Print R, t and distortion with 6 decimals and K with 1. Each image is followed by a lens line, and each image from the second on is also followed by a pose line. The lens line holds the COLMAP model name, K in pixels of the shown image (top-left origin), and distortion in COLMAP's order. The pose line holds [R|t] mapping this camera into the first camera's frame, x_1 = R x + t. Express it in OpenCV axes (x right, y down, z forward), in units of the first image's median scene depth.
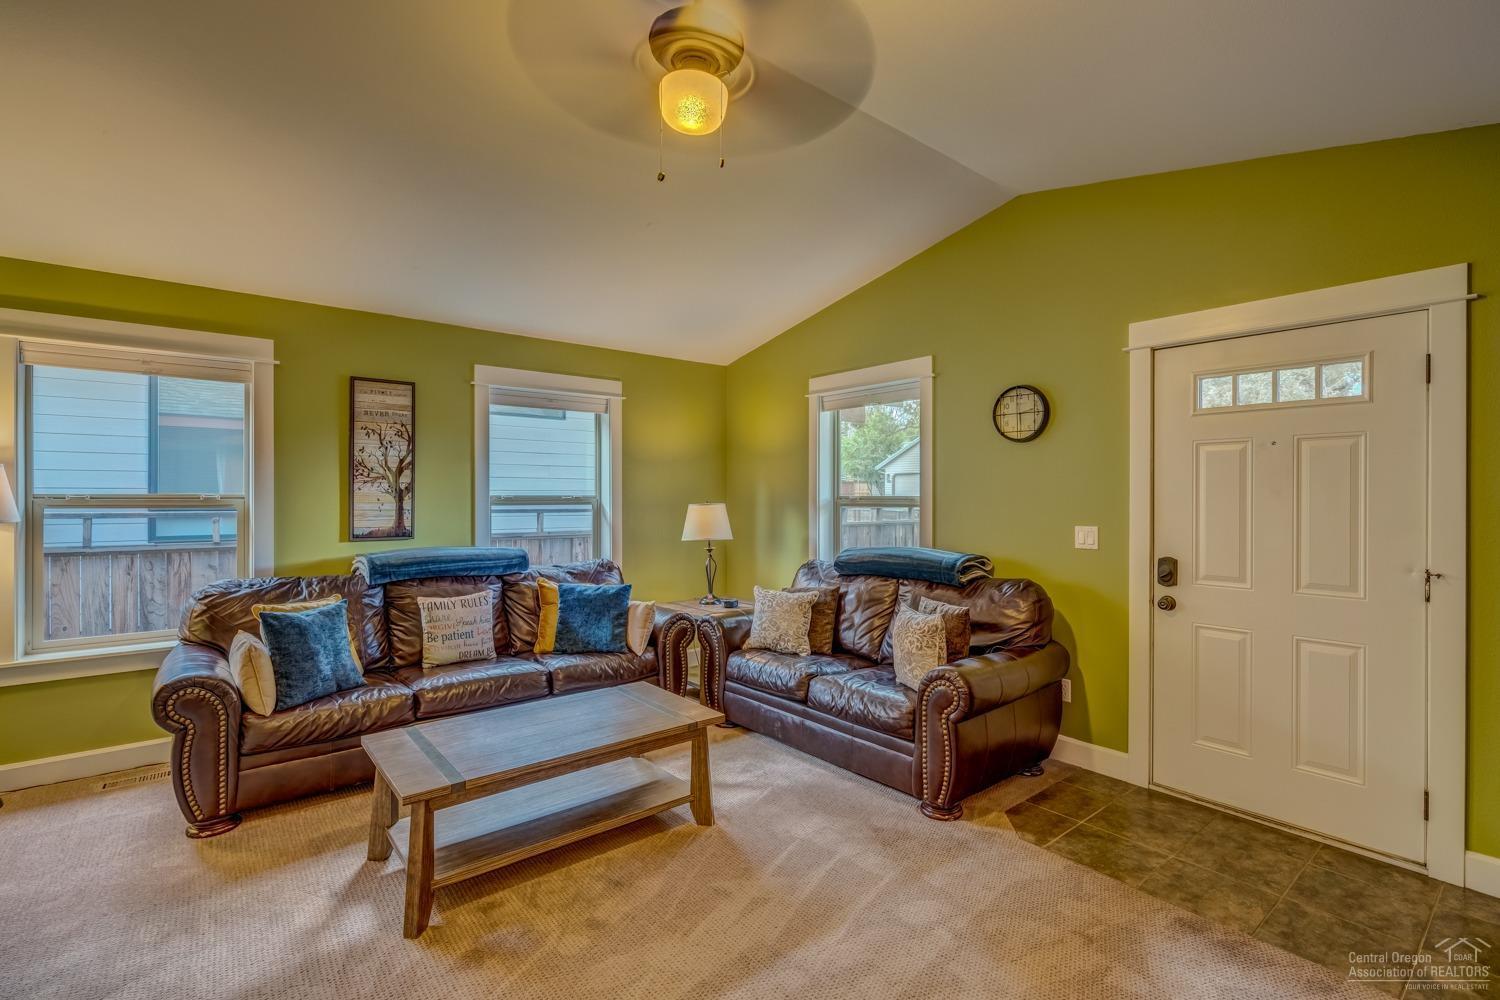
lens RADIAL K [[687.5, 0, 744.8], [0, 687.5, 497.8], [0, 0, 1]] dist [-0.002531, -0.000023]
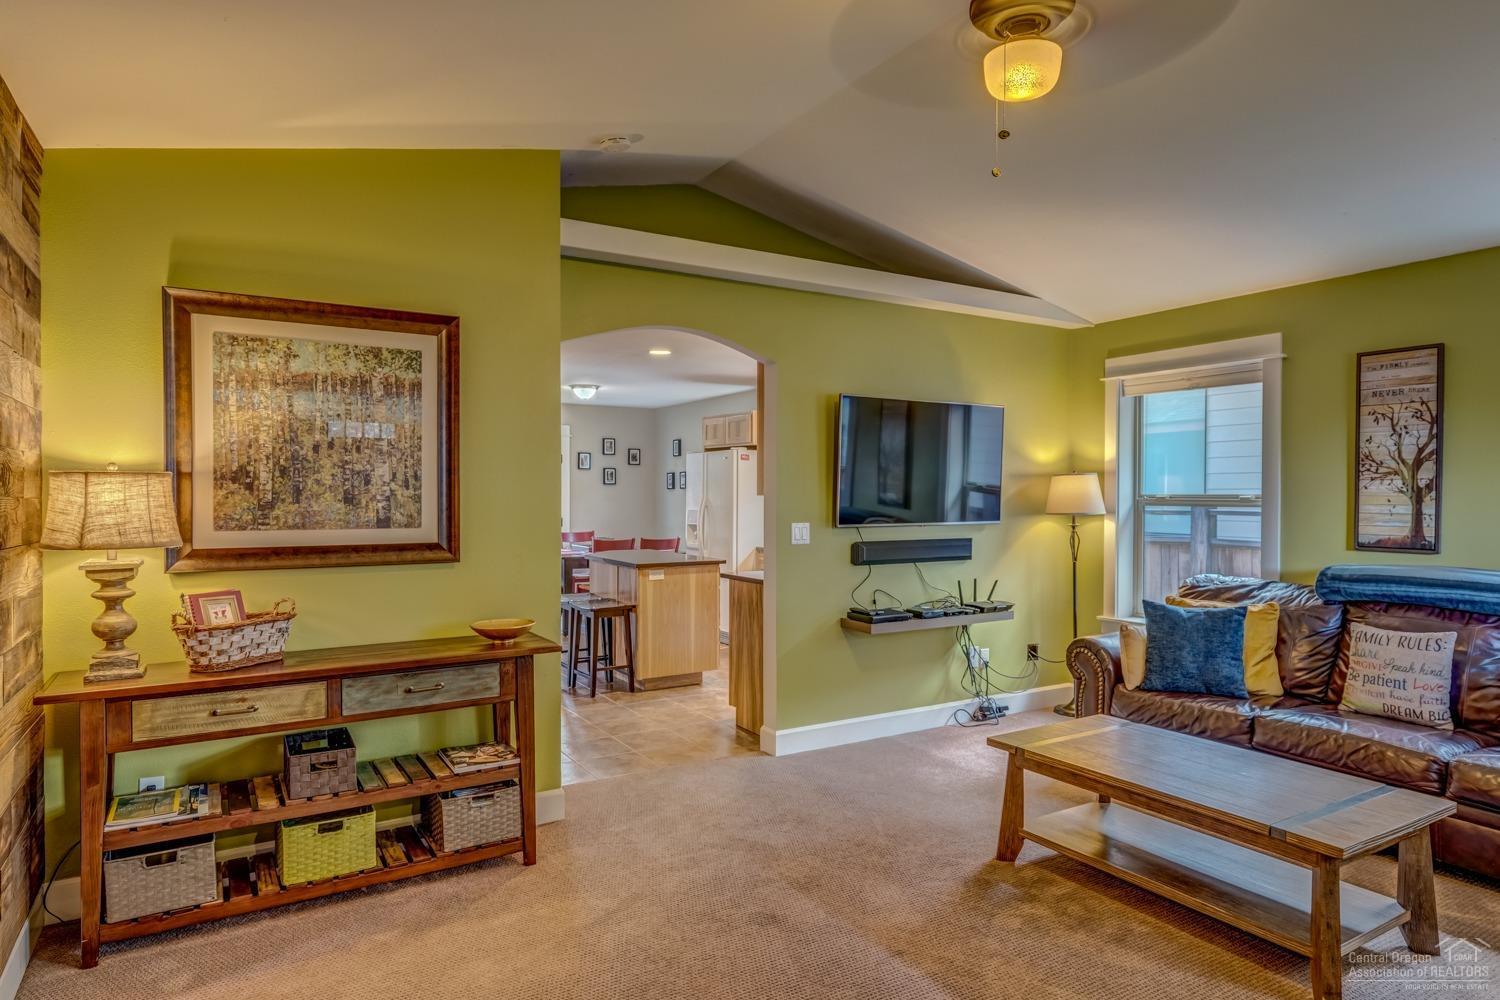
lens RADIAL K [[876.3, 0, 750.0], [0, 876.3, 500.0], [0, 0, 1]] dist [-0.000386, -0.000112]
pose [[-0.134376, 0.002873, -0.990926, 0.580308], [-0.006396, 0.999972, 0.003766, 0.002654], [0.990910, 0.006844, -0.134354, 0.406916]]
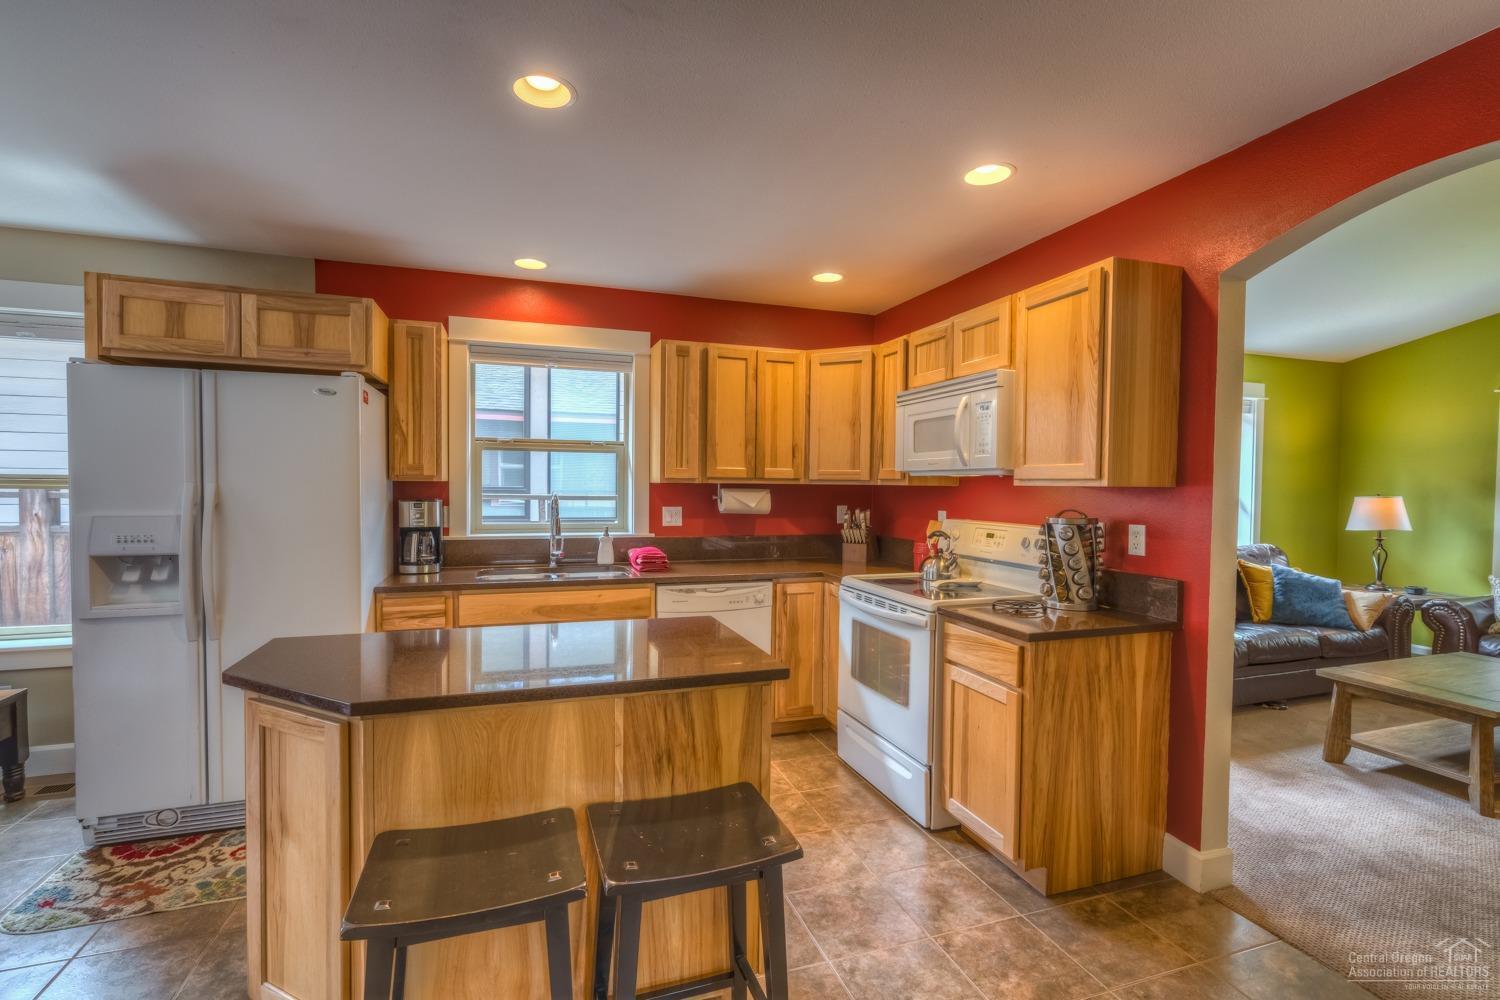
lens RADIAL K [[687.5, 0, 744.8], [0, 687.5, 497.8], [0, 0, 1]] dist [-0.002531, -0.000023]
pose [[0.941820, 0.014805, -0.335791, -0.843515], [-0.008451, 0.999757, 0.020375, -0.003369], [0.336011, -0.016351, 0.941716, -0.446774]]
